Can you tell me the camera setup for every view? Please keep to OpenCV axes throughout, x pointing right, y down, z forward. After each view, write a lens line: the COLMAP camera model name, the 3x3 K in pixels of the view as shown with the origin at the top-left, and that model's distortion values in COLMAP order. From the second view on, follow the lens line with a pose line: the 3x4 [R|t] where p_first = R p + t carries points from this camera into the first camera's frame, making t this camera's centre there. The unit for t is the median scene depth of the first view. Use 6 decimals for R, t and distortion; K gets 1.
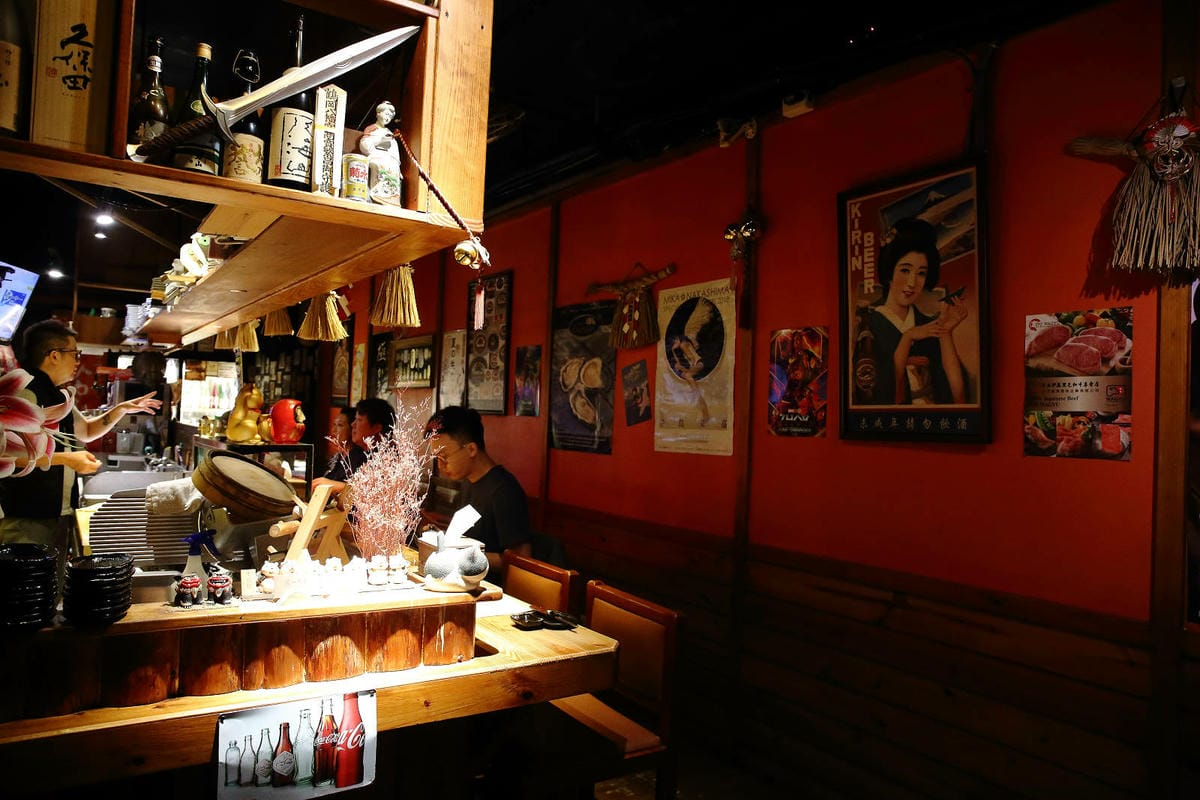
lens RADIAL K [[805.7, 0, 600.0], [0, 805.7, 400.0], [0, 0, 1]] dist [-0.072238, 0.053870]
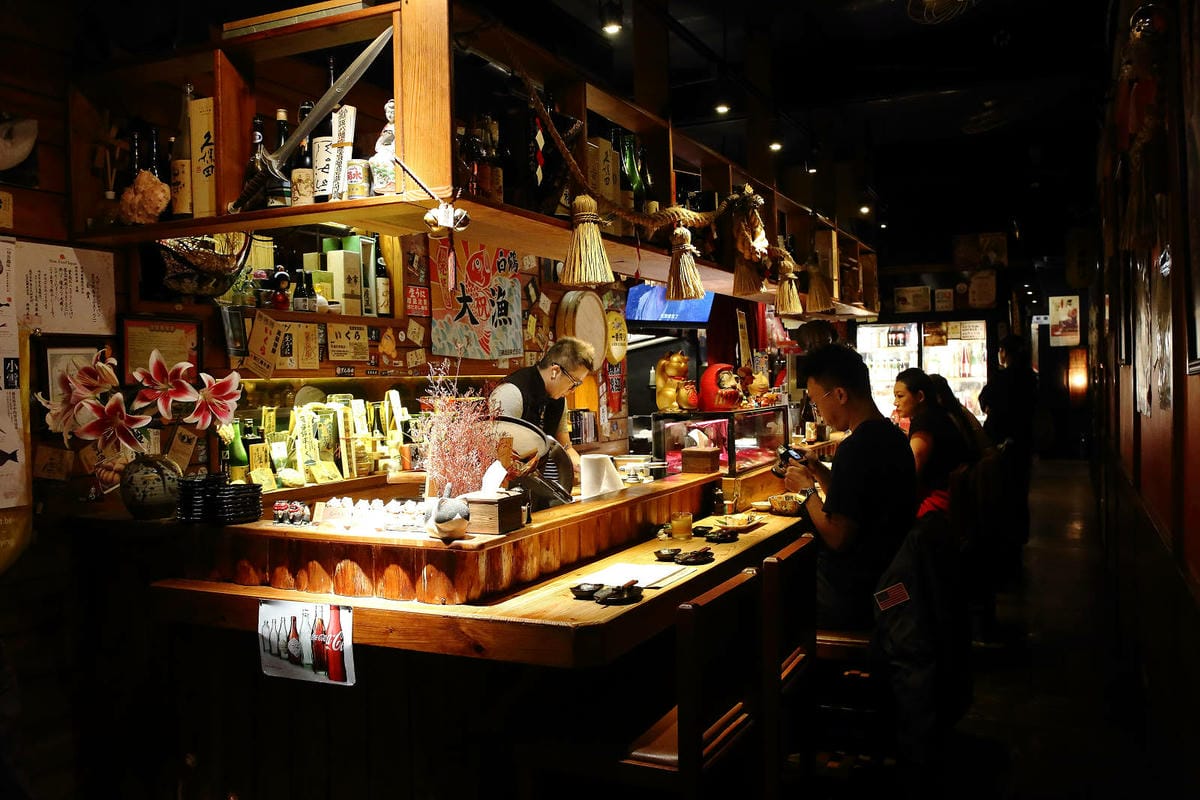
lens RADIAL K [[1037.6, 0, 600.0], [0, 1037.6, 400.0], [0, 0, 1]] dist [-0.007553, -0.003007]
pose [[0.500778, -0.035467, -0.864849, 1.264795], [0.060502, 0.998151, -0.005901, 0.084496], [0.863459, -0.049370, 0.501997, 0.552916]]
